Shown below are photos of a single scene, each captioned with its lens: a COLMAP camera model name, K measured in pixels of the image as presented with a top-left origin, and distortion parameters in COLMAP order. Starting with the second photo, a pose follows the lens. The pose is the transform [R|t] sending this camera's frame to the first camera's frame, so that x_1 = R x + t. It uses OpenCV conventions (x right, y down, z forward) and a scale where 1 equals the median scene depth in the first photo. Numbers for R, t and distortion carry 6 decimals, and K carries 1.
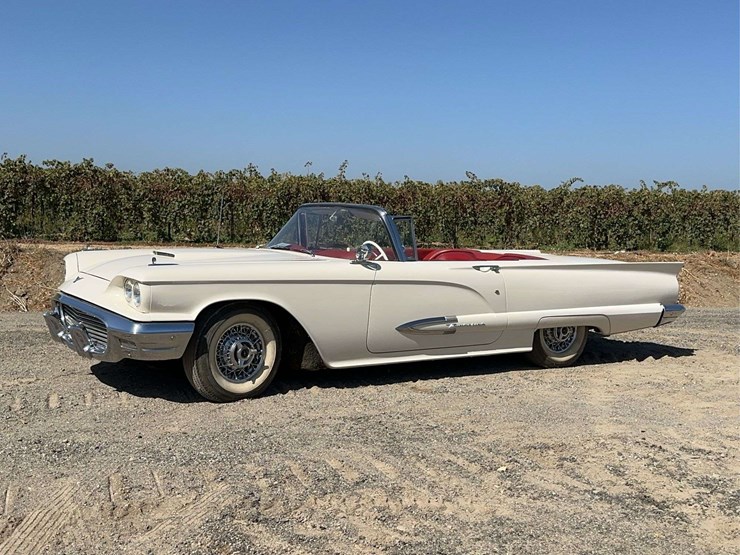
lens RADIAL K [[856.6, 0, 370.0], [0, 856.6, 277.5], [0, 0, 1]] dist [0.247505, -0.544201]
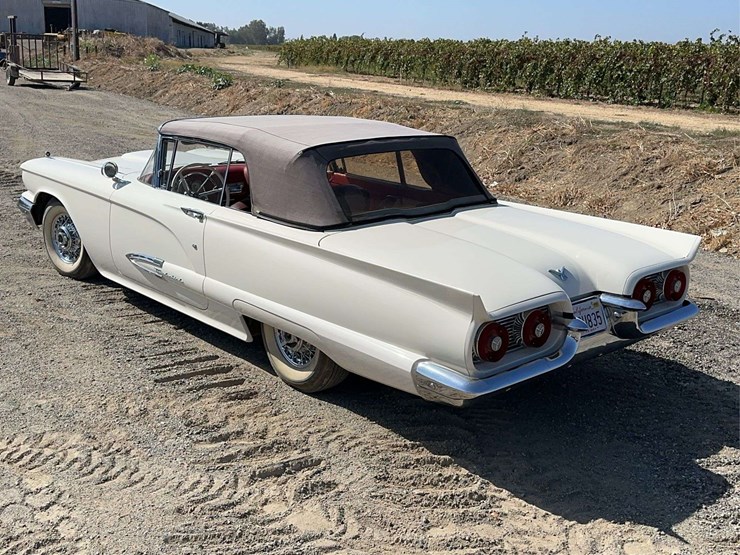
lens RADIAL K [[891.9, 0, 370.0], [0, 891.9, 277.5], [0, 0, 1]] dist [0.235371, -0.501515]
pose [[0.151909, 0.224671, -0.962521, 0.963900], [-0.108587, 0.971722, 0.209681, -0.143925], [0.982412, 0.072665, 0.172010, 1.021000]]
